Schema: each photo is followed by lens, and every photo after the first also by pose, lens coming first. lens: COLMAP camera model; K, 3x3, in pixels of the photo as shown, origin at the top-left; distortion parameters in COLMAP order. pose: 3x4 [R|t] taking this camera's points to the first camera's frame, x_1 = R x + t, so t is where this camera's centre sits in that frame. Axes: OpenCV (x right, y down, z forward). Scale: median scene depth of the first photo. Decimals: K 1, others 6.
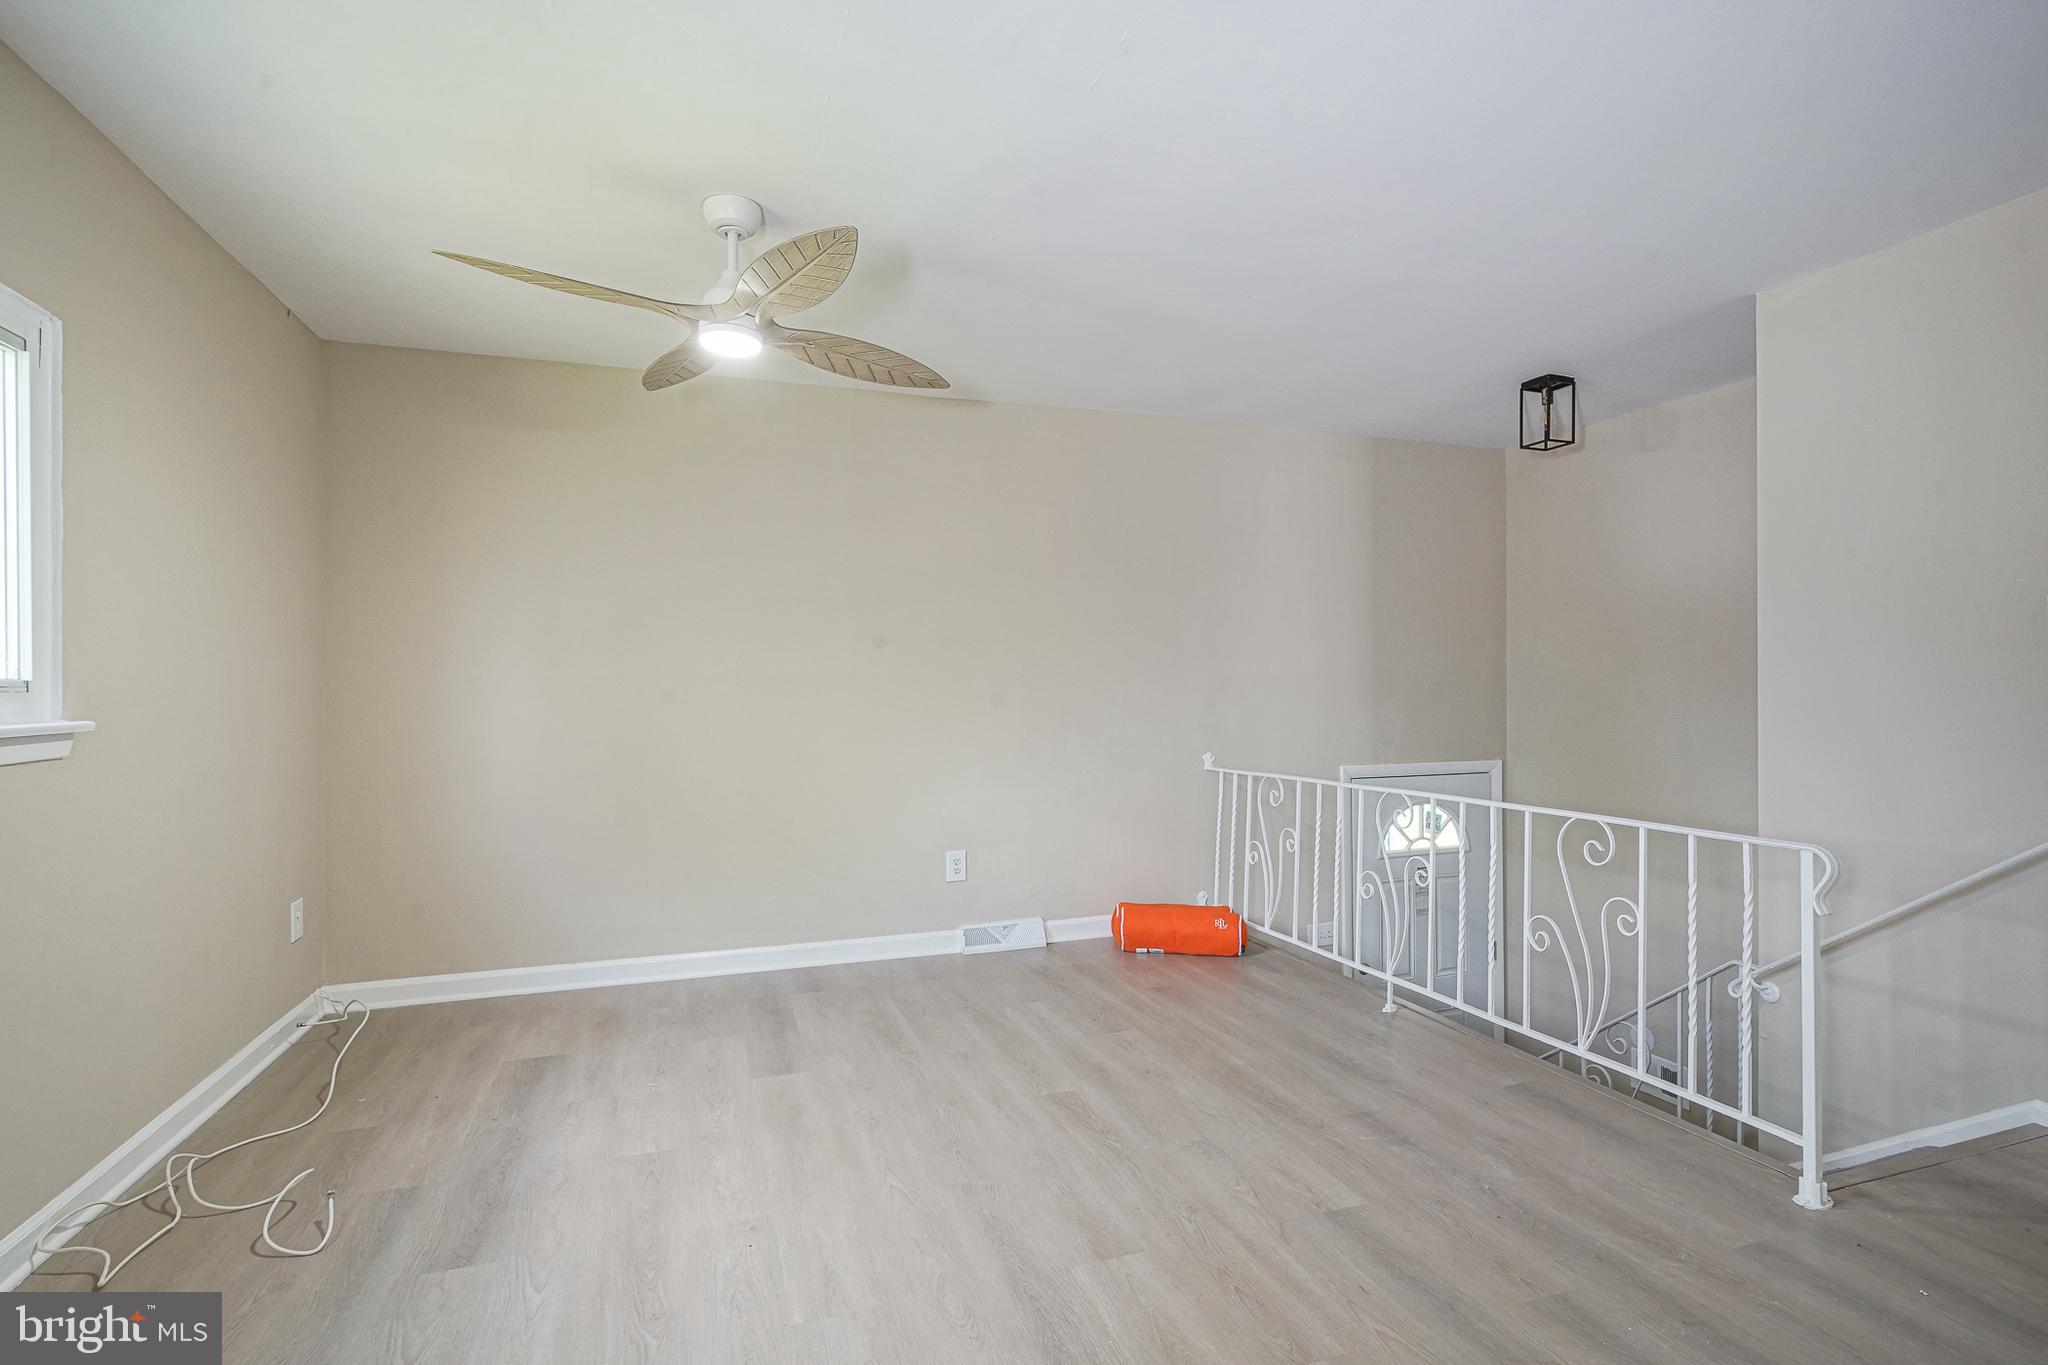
lens RADIAL K [[996.5, 0, 1030.6], [0, 996.5, 682.7], [0, 0, 1]] dist [-0.015035, 0.015799]
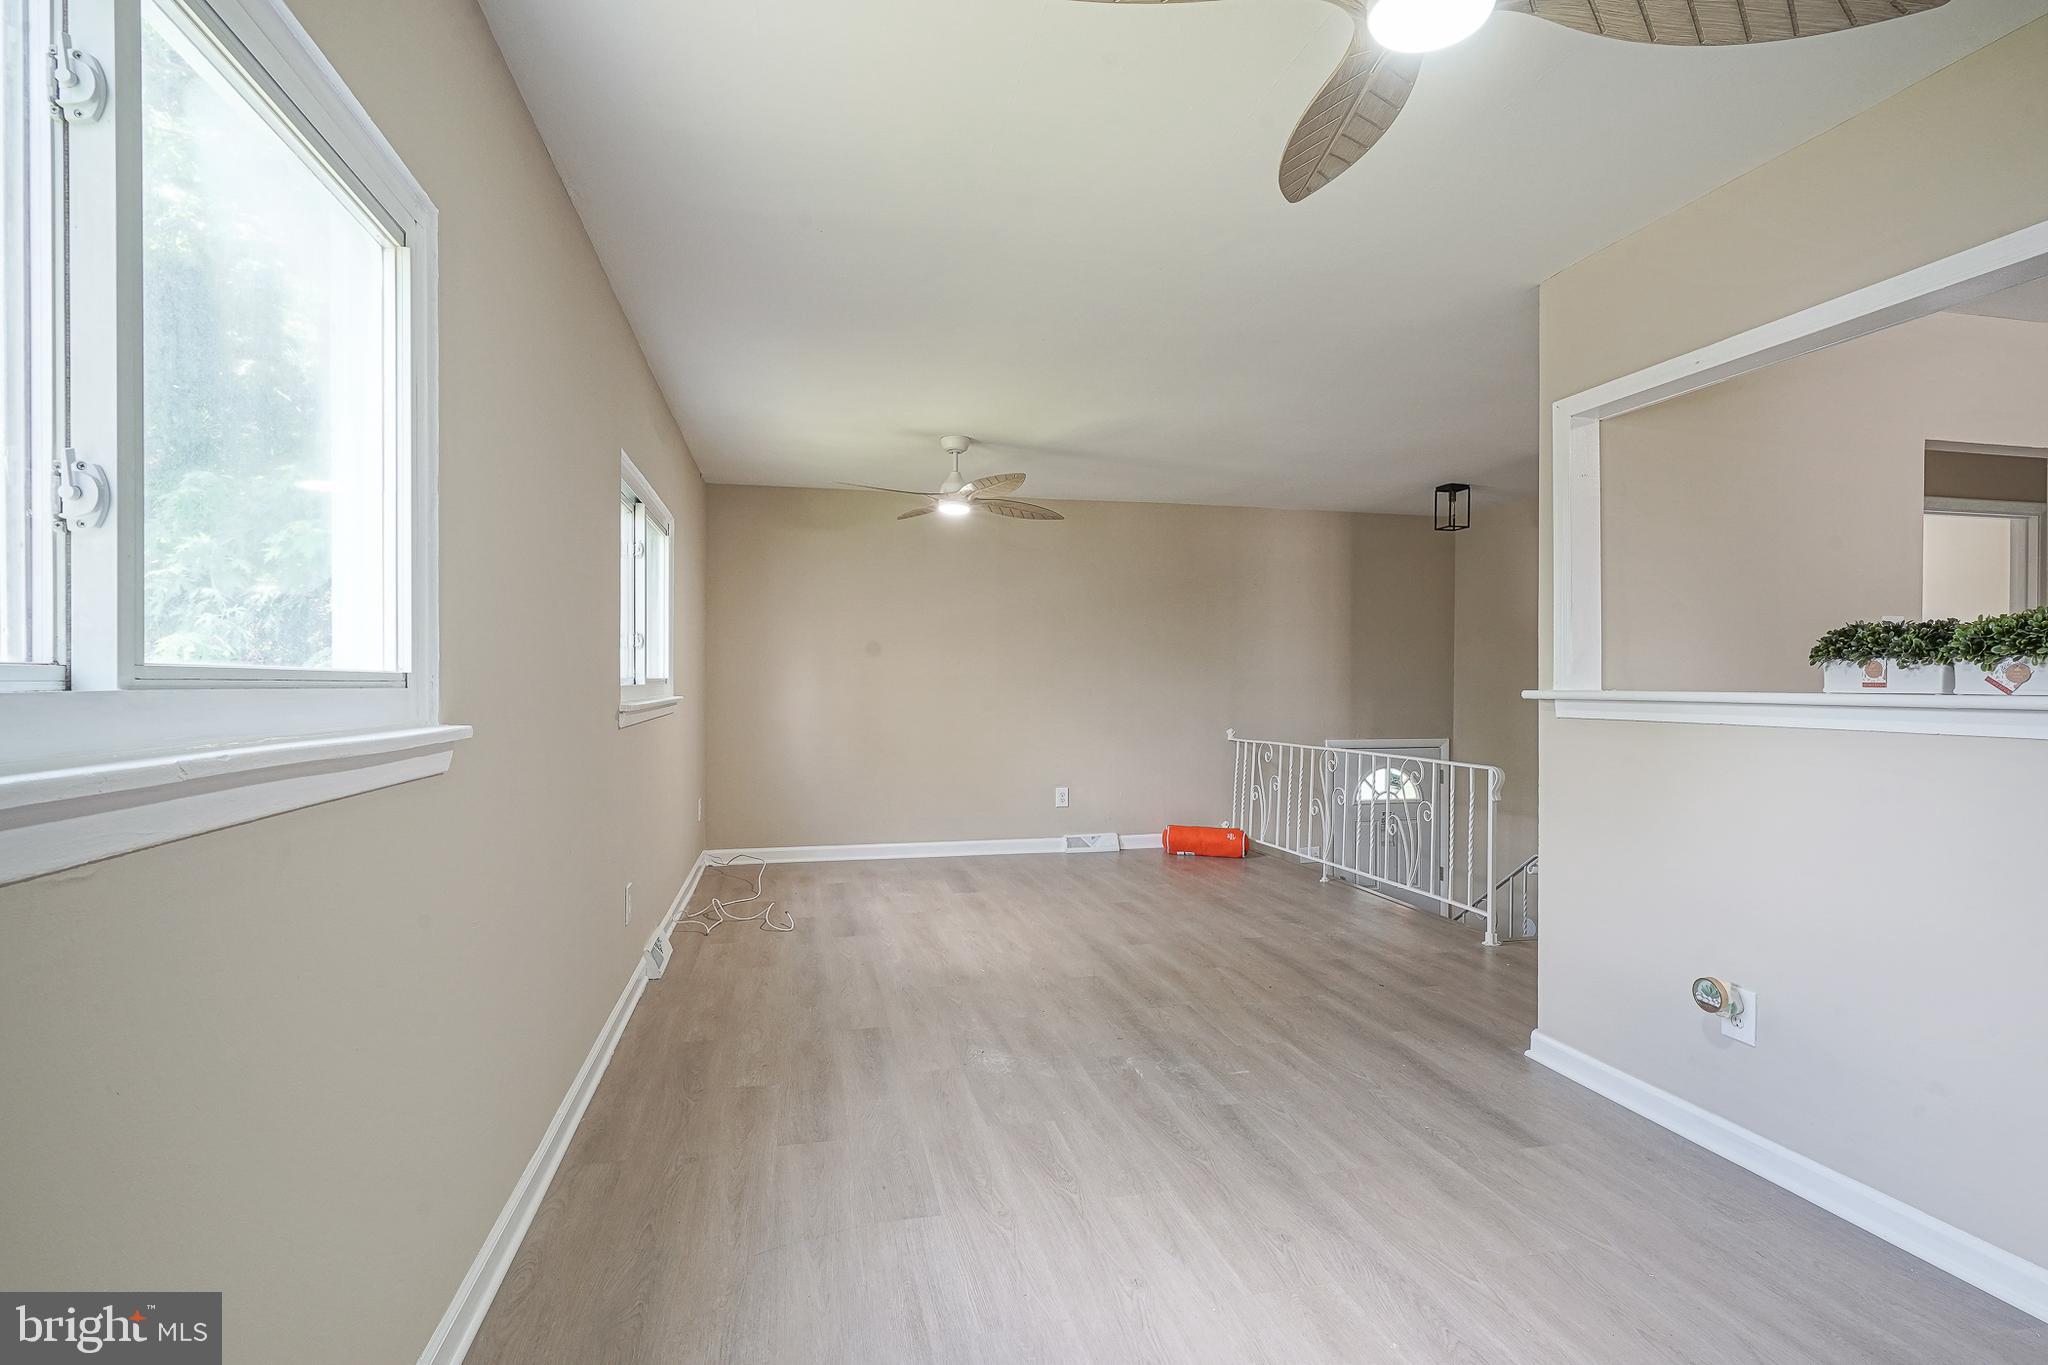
lens RADIAL K [[983.1, 0, 1013.5], [0, 983.1, 679.3], [0, 0, 1]] dist [-0.010649, 0.000138]
pose [[0.993629, 0.007790, -0.112433, 0.023014], [-0.007556, 0.999968, 0.002508, -0.005753], [0.112449, -0.001643, 0.993656, -0.572315]]
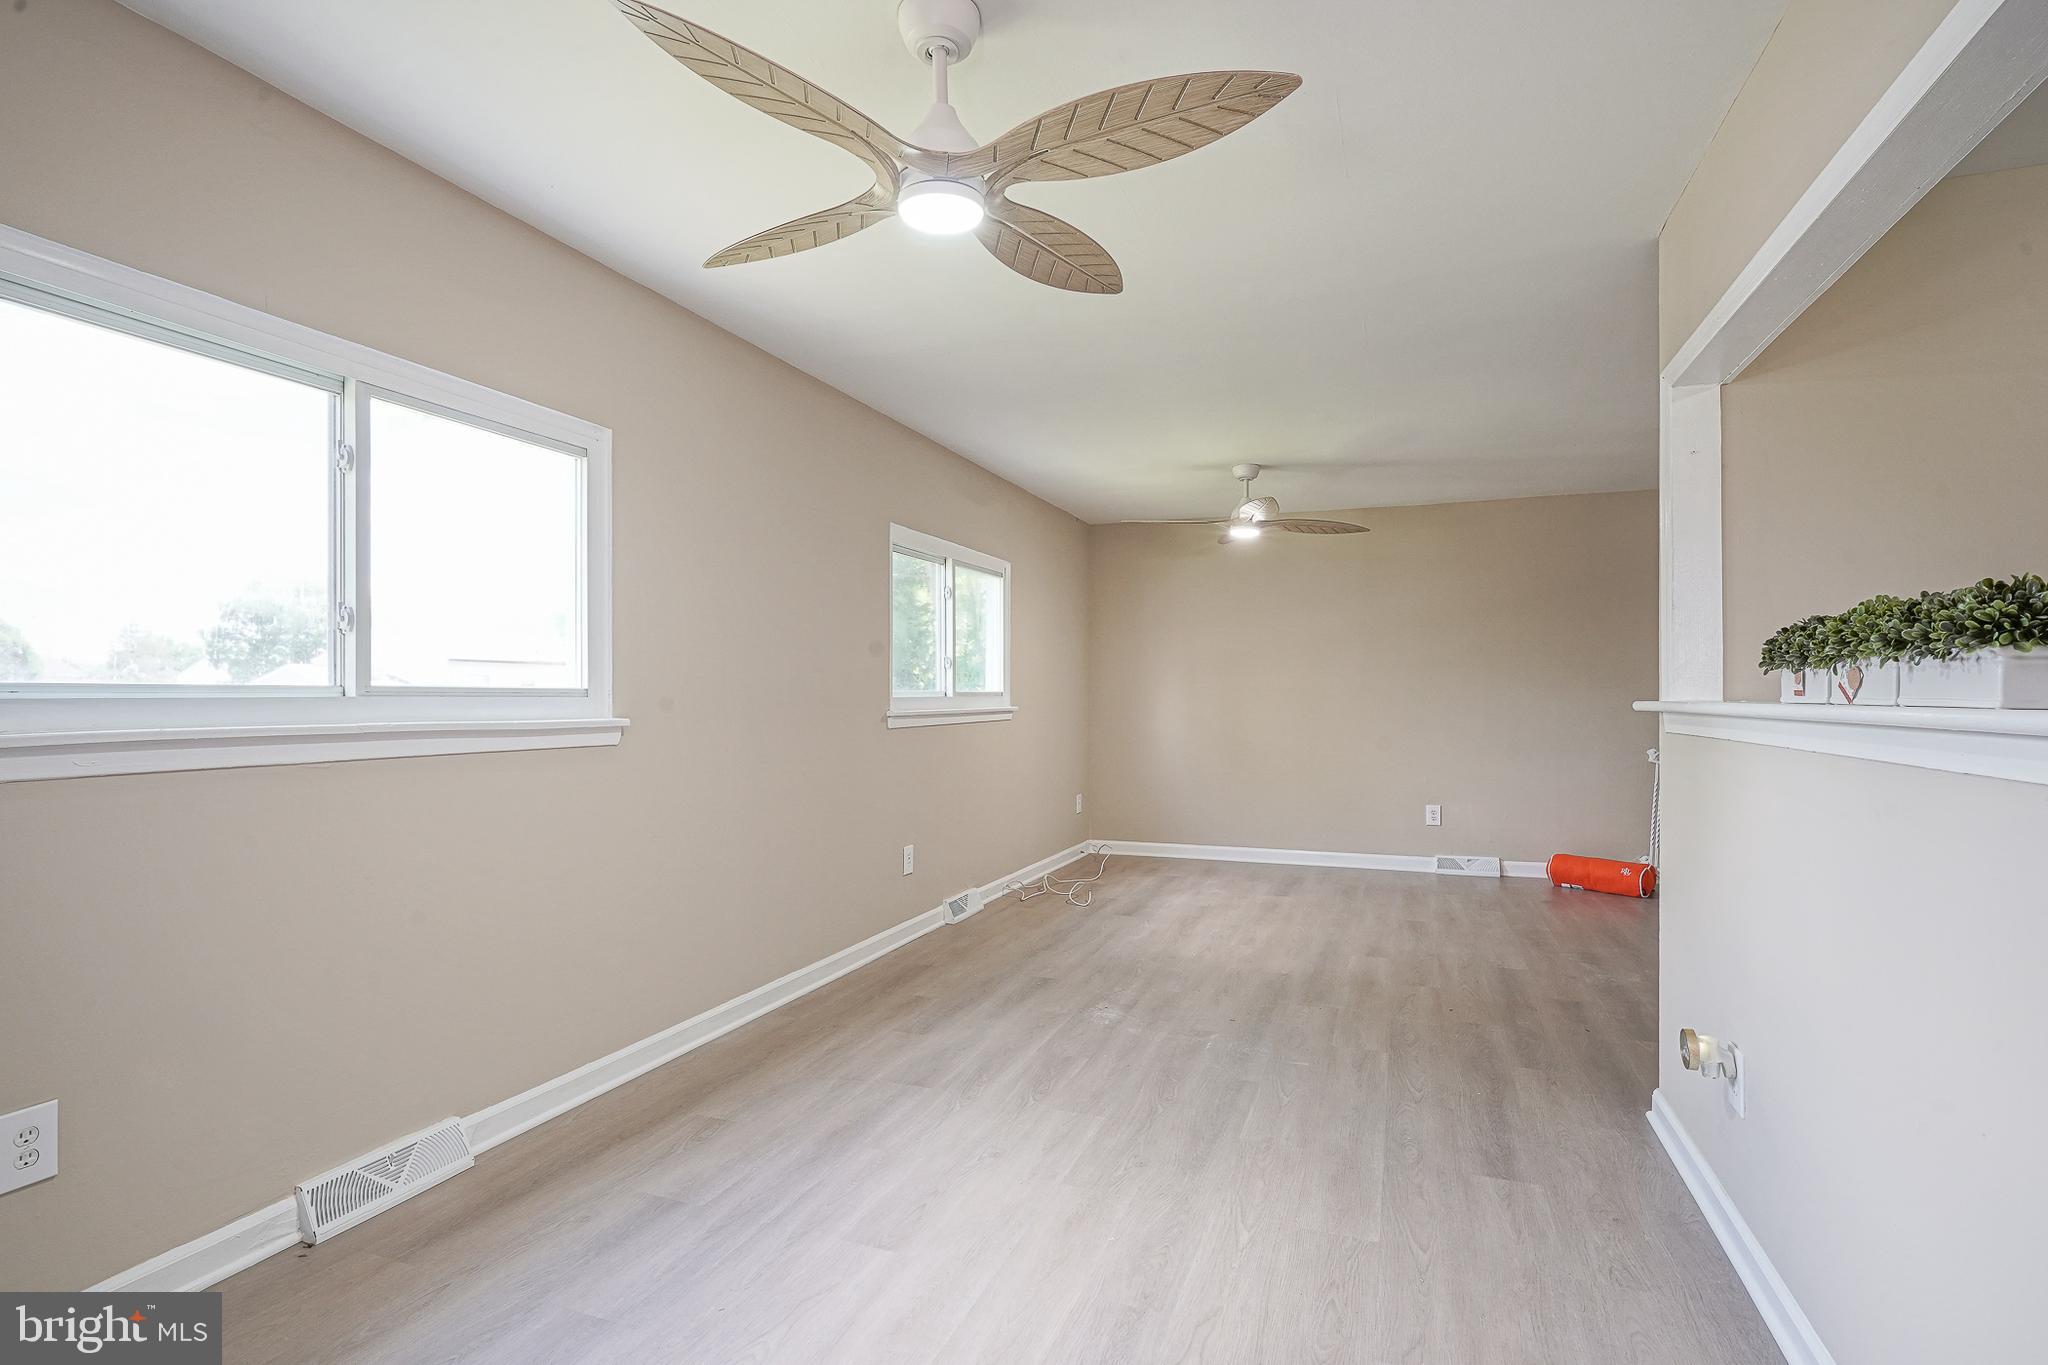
lens RADIAL K [[996.5, 0, 1030.6], [0, 996.5, 682.7], [0, 0, 1]] dist [-0.015035, 0.015799]
pose [[0.768657, -0.002104, -0.639658, 0.435741], [-0.001861, 0.999983, -0.005525, -0.006434], [0.639659, 0.005437, 0.768640, -0.564021]]
